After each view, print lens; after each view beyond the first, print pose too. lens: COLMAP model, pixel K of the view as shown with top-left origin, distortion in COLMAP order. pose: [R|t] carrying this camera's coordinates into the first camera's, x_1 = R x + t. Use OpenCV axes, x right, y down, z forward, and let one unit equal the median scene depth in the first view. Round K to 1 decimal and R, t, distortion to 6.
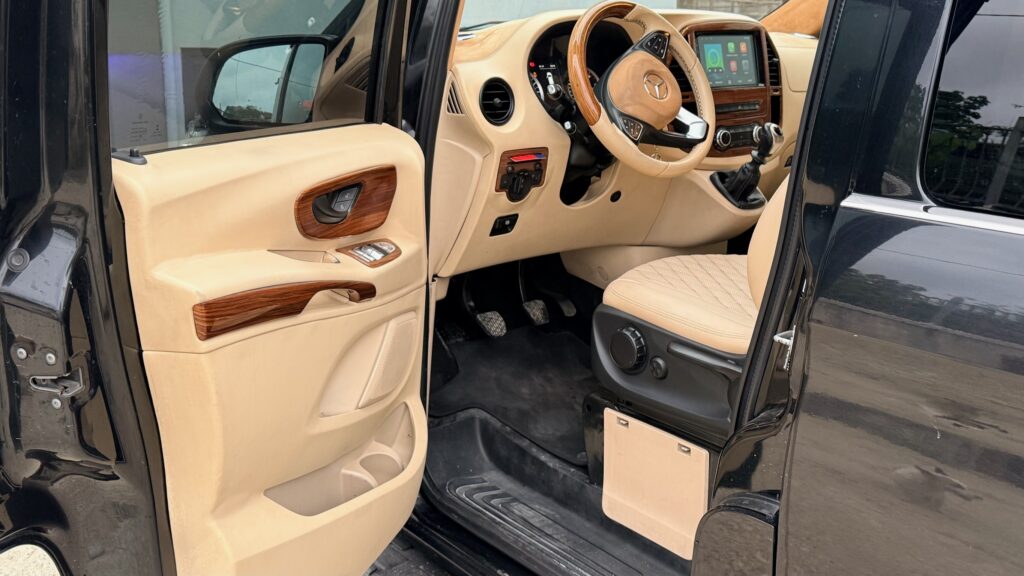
lens RADIAL K [[1025.9, 0, 511.2], [0, 1025.9, 292.8], [0, 0, 1]] dist [0.088163, 0.000000]
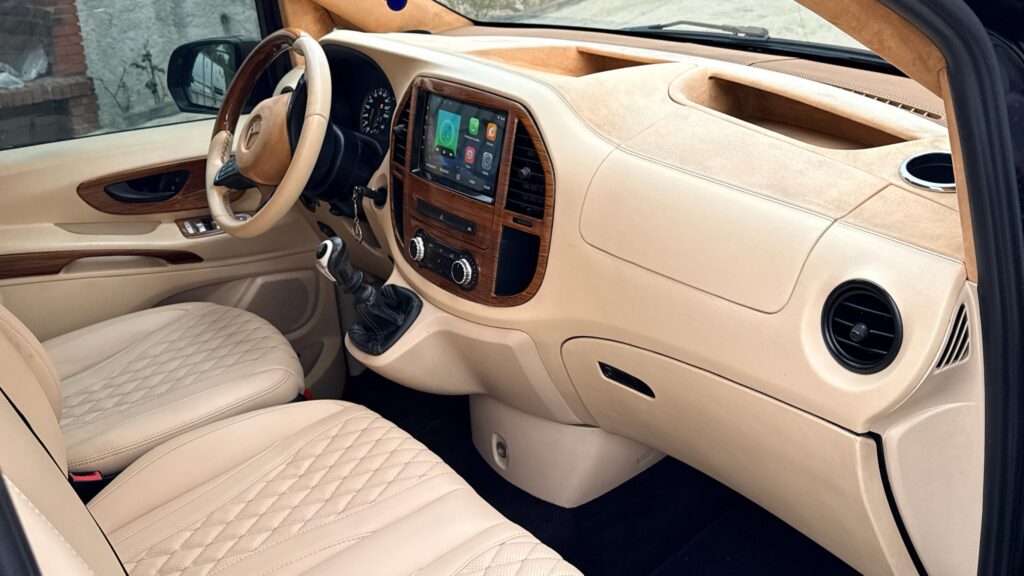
lens RADIAL K [[1025.9, 0, 501.5], [0, 1025.9, 295.3], [0, 0, 1]] dist [0.088163, 0.000000]
pose [[-0.127318, 0.379352, -0.916451, 0.927794], [-0.208879, 0.892995, 0.398661, -0.450668], [0.969618, 0.242184, -0.034456, 1.209838]]
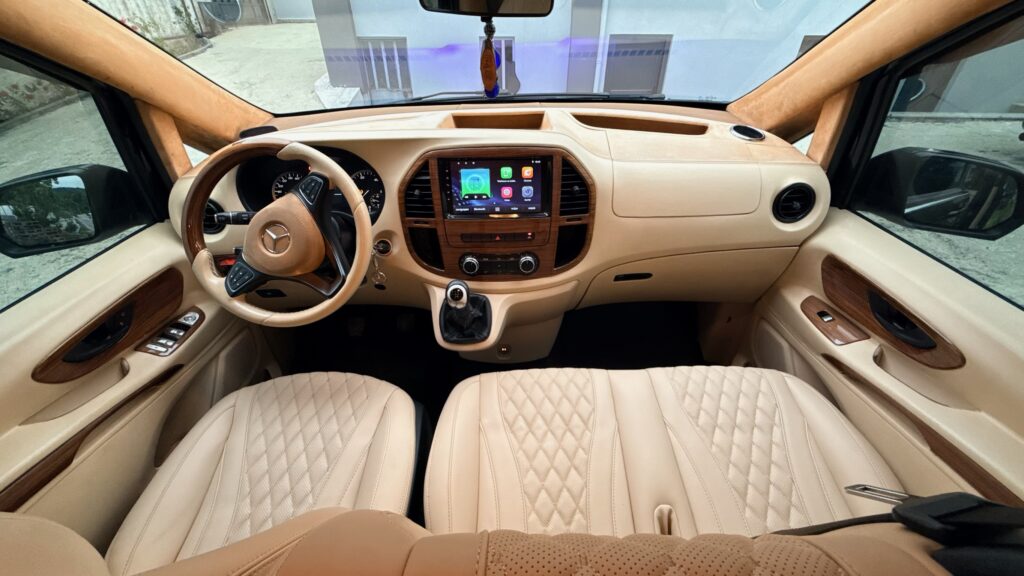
lens RADIAL K [[409.7, 0, 511.8], [0, 409.7, 286.6], [0, 0, 1]] dist [0.000612, -0.000143]
pose [[0.747786, 0.364855, -0.554704, 0.522735], [-0.144444, 0.904863, 0.400449, -0.333362], [0.648037, -0.219327, 0.729345, 0.810183]]
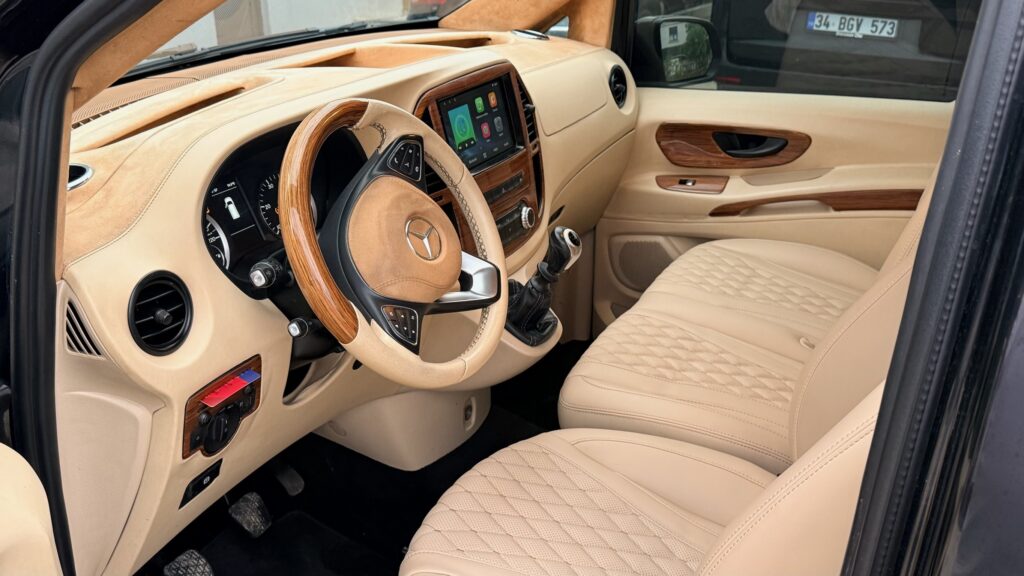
lens RADIAL K [[1025.9, 0, 519.0], [0, 1025.9, 290.5], [0, 0, 1]] dist [0.088163, 0.000000]
pose [[0.926768, -0.165059, 0.337427, -0.020617], [0.121843, 0.981809, 0.145620, -0.241146], [-0.355325, -0.093843, 0.930020, 0.378068]]
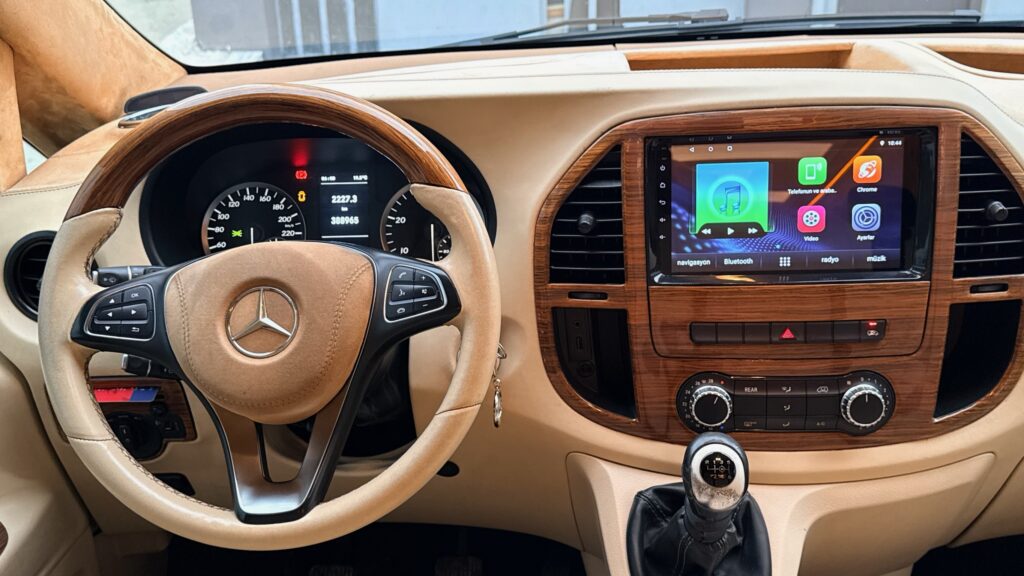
lens RADIAL K [[1025.9, 0, 509.1], [0, 1025.9, 297.1], [0, 0, 1]] dist [0.088163, 0.000000]
pose [[0.702773, 0.231809, -0.672588, 0.452968], [-0.132450, 0.971528, 0.196446, -0.286439], [0.698976, -0.048973, 0.713467, 0.745914]]
